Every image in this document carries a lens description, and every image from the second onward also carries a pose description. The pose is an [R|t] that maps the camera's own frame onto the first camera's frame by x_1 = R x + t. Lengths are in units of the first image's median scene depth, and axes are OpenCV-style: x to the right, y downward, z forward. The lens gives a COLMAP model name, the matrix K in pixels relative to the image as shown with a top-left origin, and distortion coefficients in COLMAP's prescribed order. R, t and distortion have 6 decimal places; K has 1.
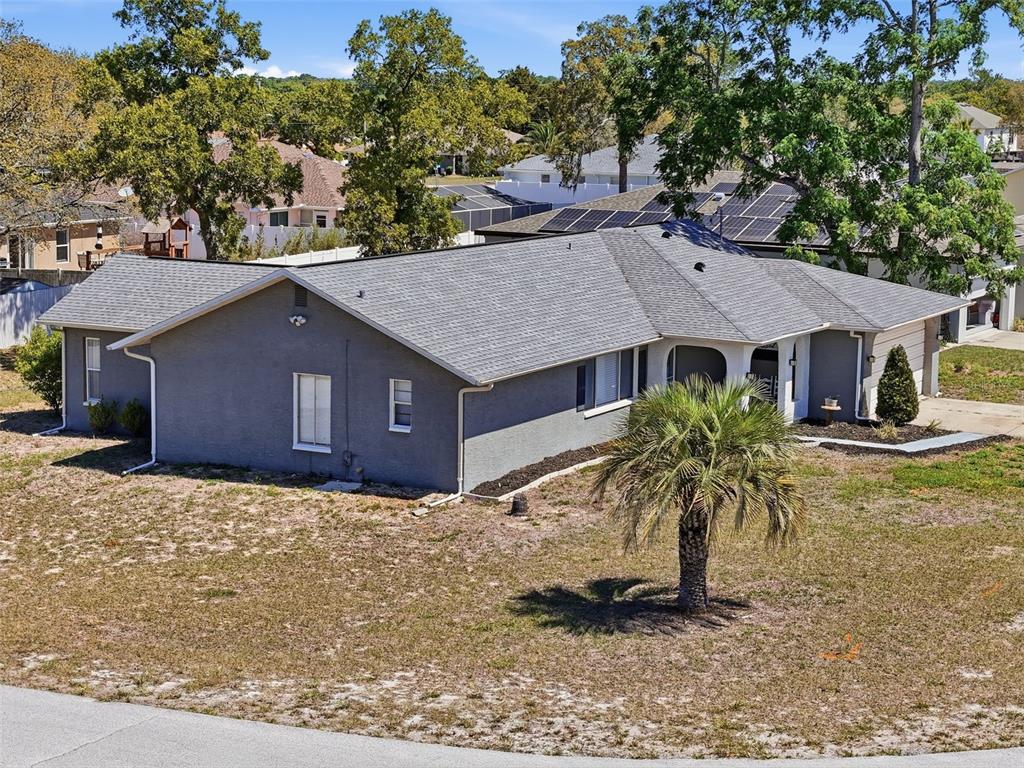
lens RADIAL K [[2045.0, 0, 512.0], [0, 2045.0, 384.0], [0, 0, 1]] dist [-0.018351, -0.088298]
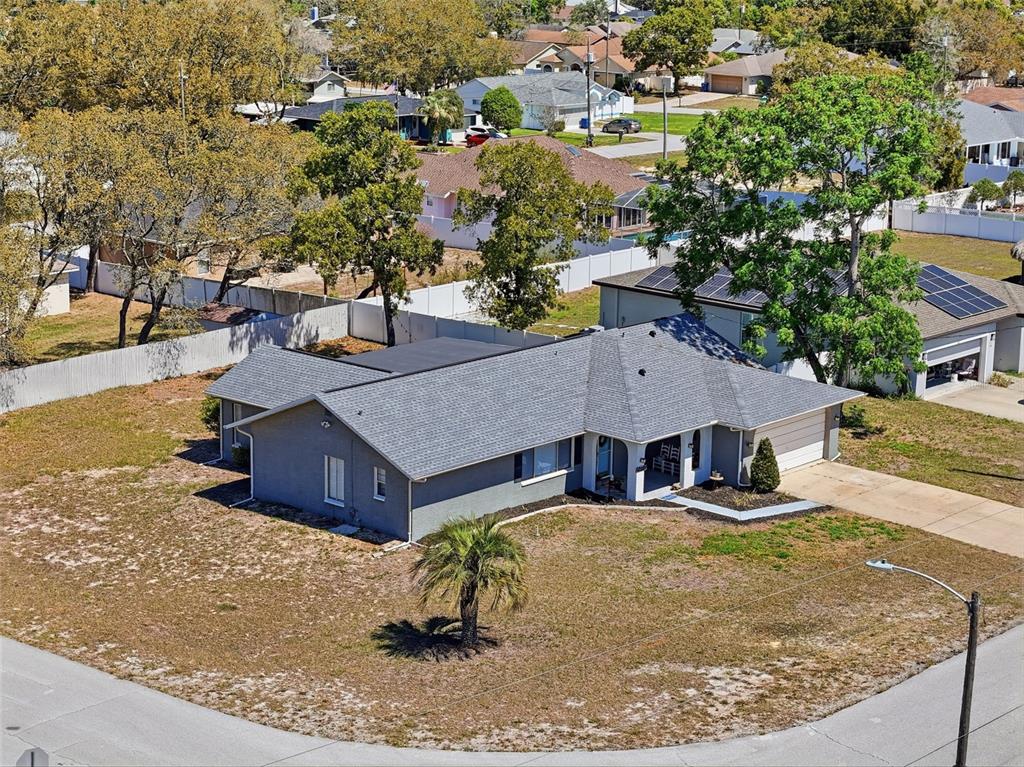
lens RADIAL K [[2045.0, 0, 512.0], [0, 2045.0, 383.5], [0, 0, 1]] dist [-0.018351, -0.088298]
pose [[0.973657, 0.054088, -0.221509, 0.394145], [-0.036012, 0.995743, 0.084849, -0.205843], [0.225156, -0.074636, 0.971460, -0.529142]]
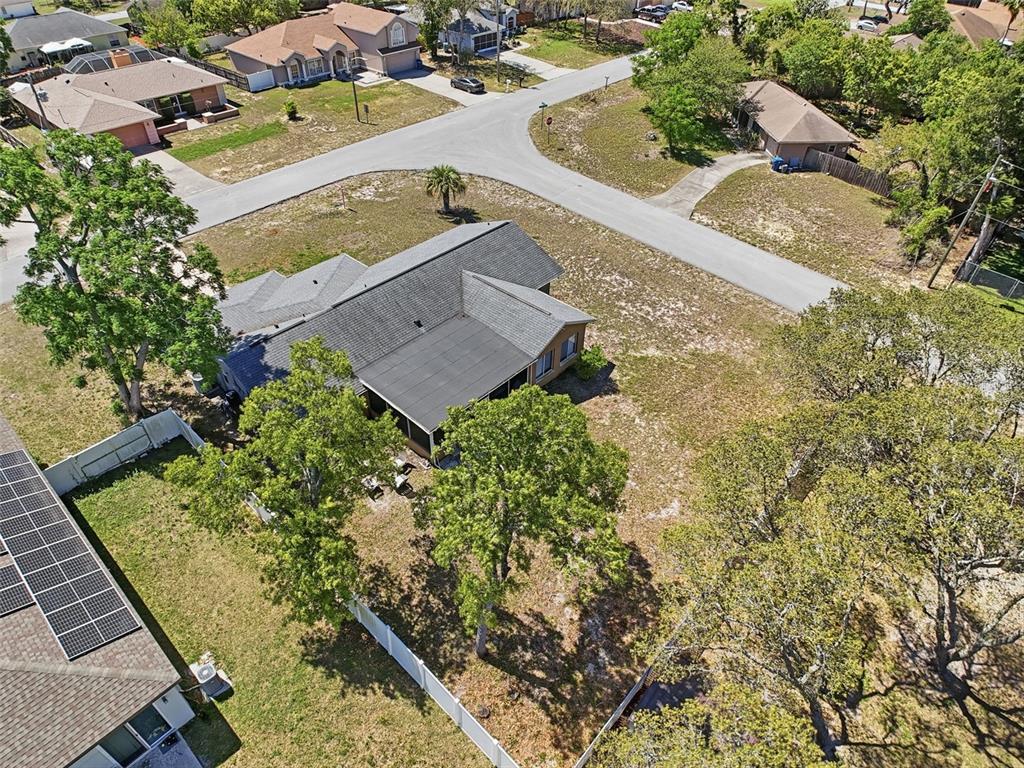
lens RADIAL K [[628.9, 0, 506.8], [0, 628.9, 387.3], [0, 0, 1]] dist [0.004369, -0.019608]
pose [[-0.971392, -0.176445, 0.158948, -0.303030], [0.007026, 0.647663, 0.761895, -0.630981], [-0.237377, 0.741215, -0.627895, 1.796258]]
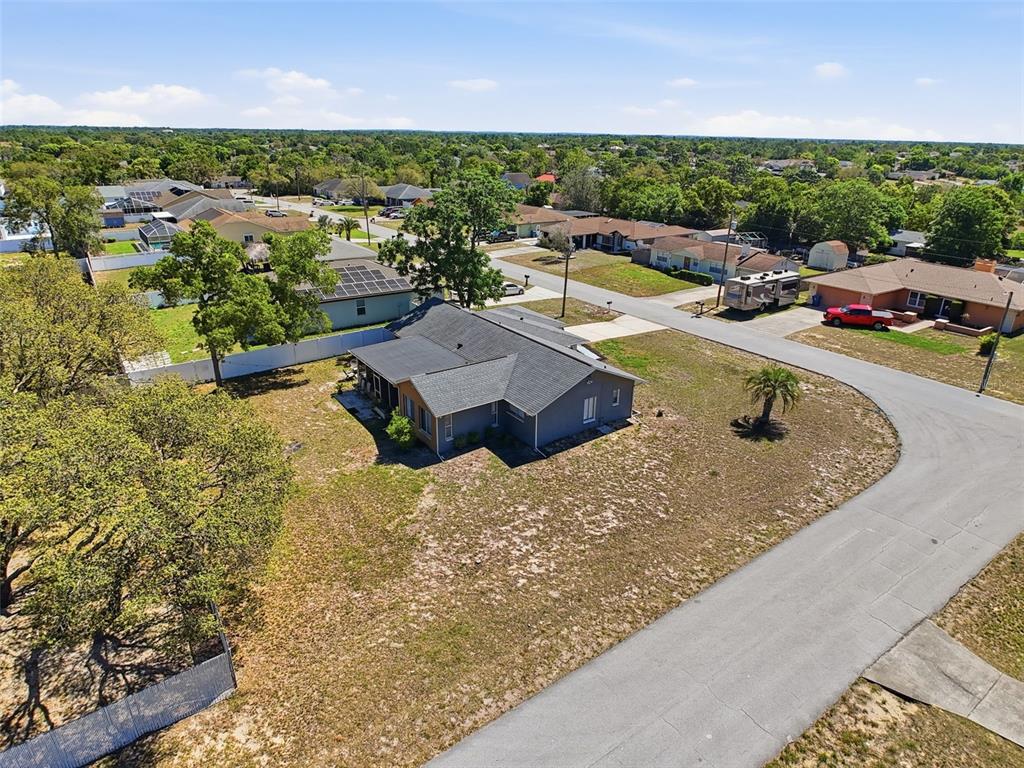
lens RADIAL K [[628.9, 0, 506.8], [0, 628.9, 387.3], [0, 0, 1]] dist [0.004369, -0.019608]
pose [[0.446651, -0.343146, 0.826289, -0.895766], [0.123508, 0.938334, 0.322915, -0.327256], [-0.886142, -0.042177, 0.461490, 0.696717]]
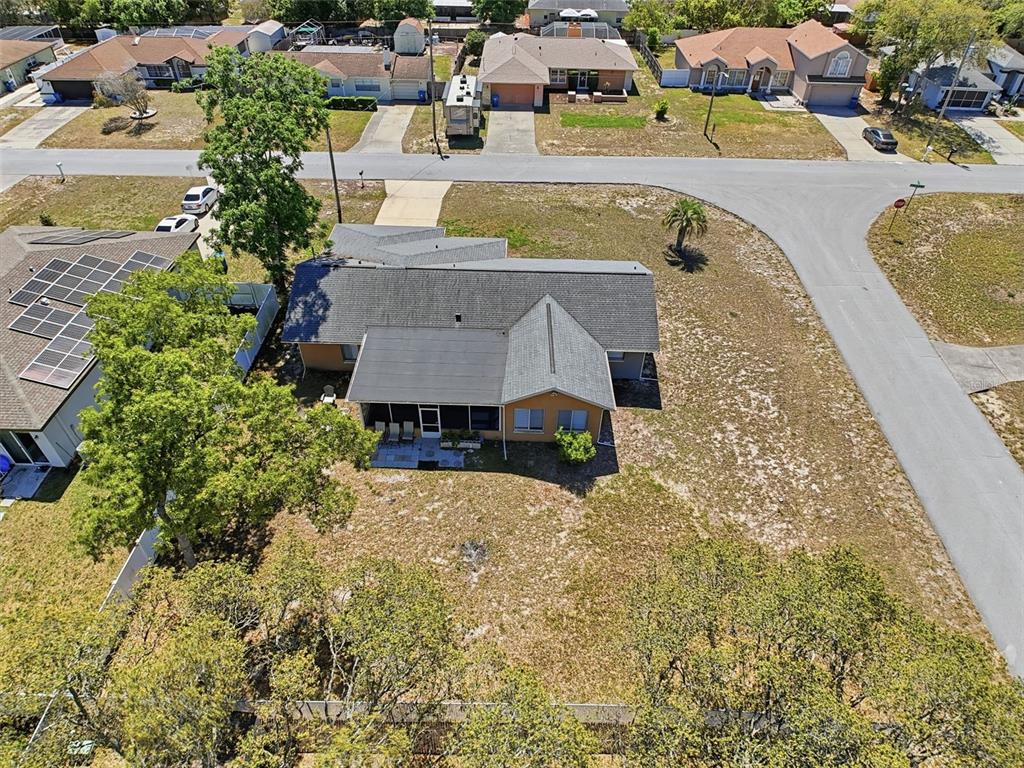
lens RADIAL K [[628.9, 0, 506.8], [0, 628.9, 387.3], [0, 0, 1]] dist [0.004369, -0.019608]
pose [[-0.465302, -0.603698, 0.647335, -0.656759], [0.110700, 0.685896, 0.719230, -0.580286], [-0.878202, 0.406319, -0.252320, 1.437004]]
